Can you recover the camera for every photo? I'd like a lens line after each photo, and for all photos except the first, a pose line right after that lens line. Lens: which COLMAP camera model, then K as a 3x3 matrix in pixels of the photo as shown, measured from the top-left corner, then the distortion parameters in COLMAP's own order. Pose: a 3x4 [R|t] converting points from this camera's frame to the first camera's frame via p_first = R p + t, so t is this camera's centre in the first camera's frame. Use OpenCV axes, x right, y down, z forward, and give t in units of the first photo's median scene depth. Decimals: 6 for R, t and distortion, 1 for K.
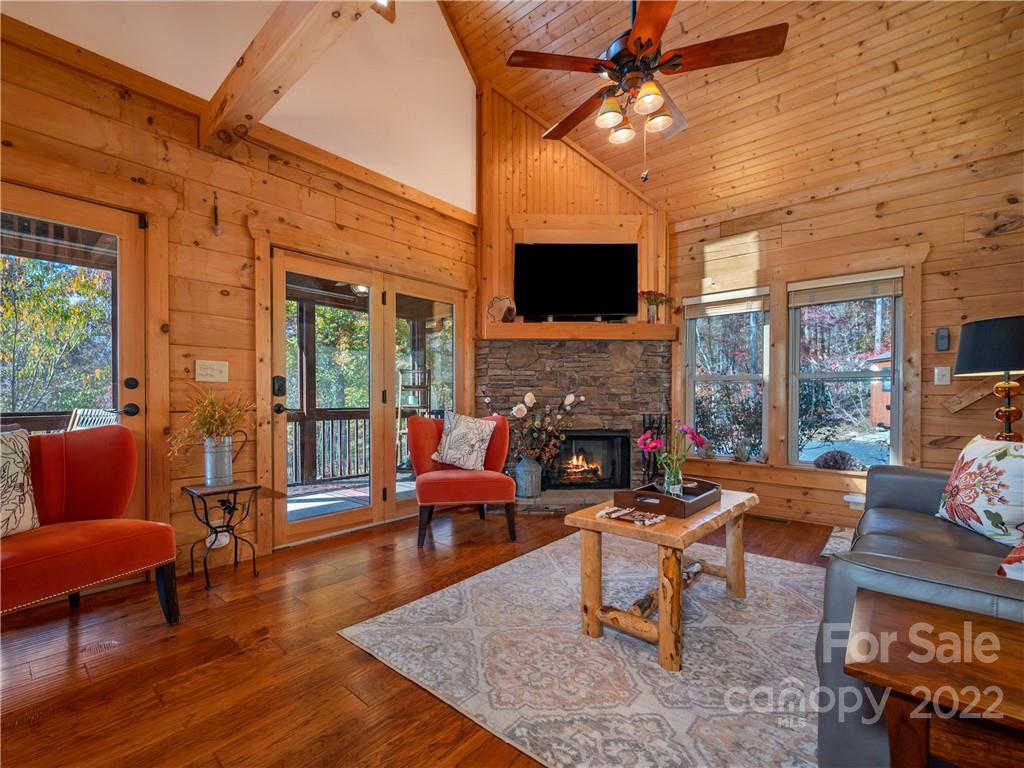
lens RADIAL K [[472.5, 0, 485.5], [0, 472.5, 396.9], [0, 0, 1]] dist [-0.001799, -0.000045]
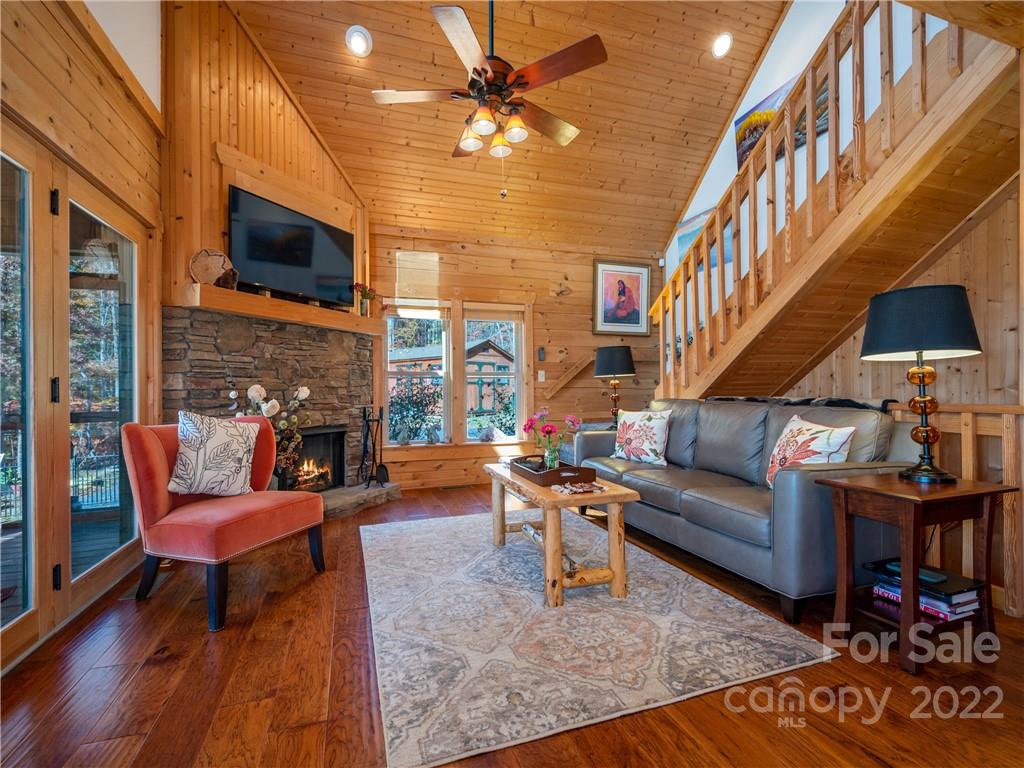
lens RADIAL K [[453.8, 0, 507.0], [0, 453.8, 386.1], [0, 0, 1]] dist [-0.000499, -0.000119]
pose [[0.481222, 0.004740, 0.876586, -0.350995], [0.005305, 0.999951, -0.008320, 0.001368], [-0.876583, 0.008654, 0.481173, 0.272635]]
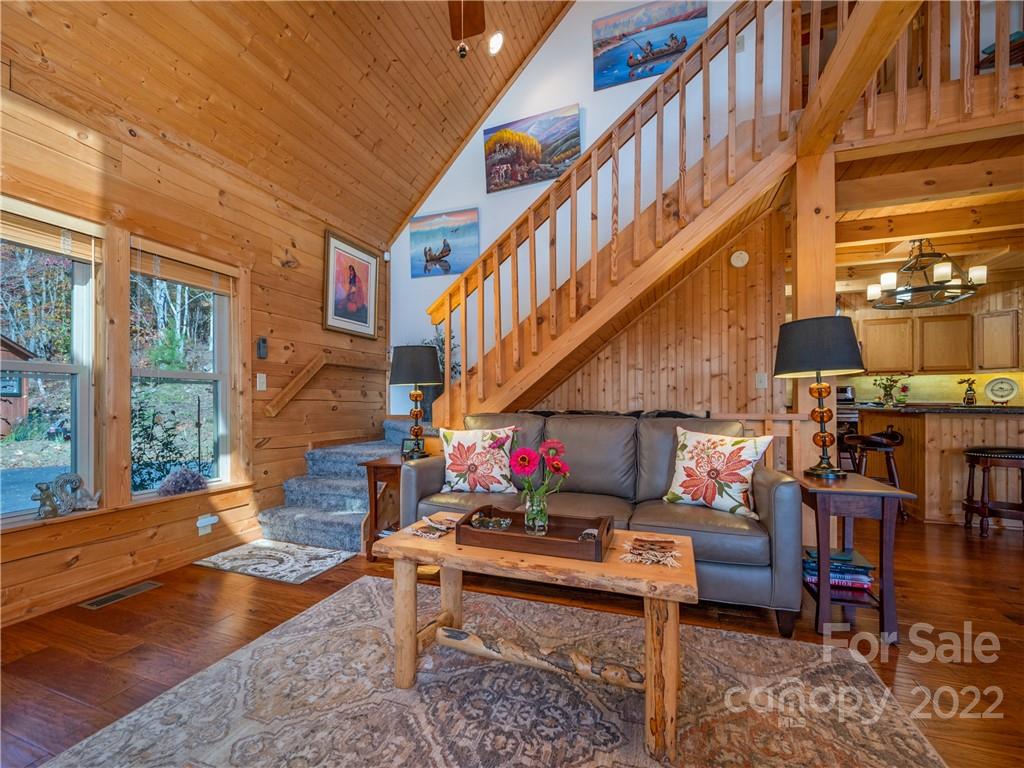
lens RADIAL K [[456.3, 0, 487.9], [0, 456.3, 397.2], [0, 0, 1]] dist [0.000492, -0.000092]
pose [[-0.351356, 0.011947, 0.936166, -0.138772], [0.003253, 0.999928, -0.011540, 0.002348], [-0.936236, -0.001009, -0.351369, 0.681010]]
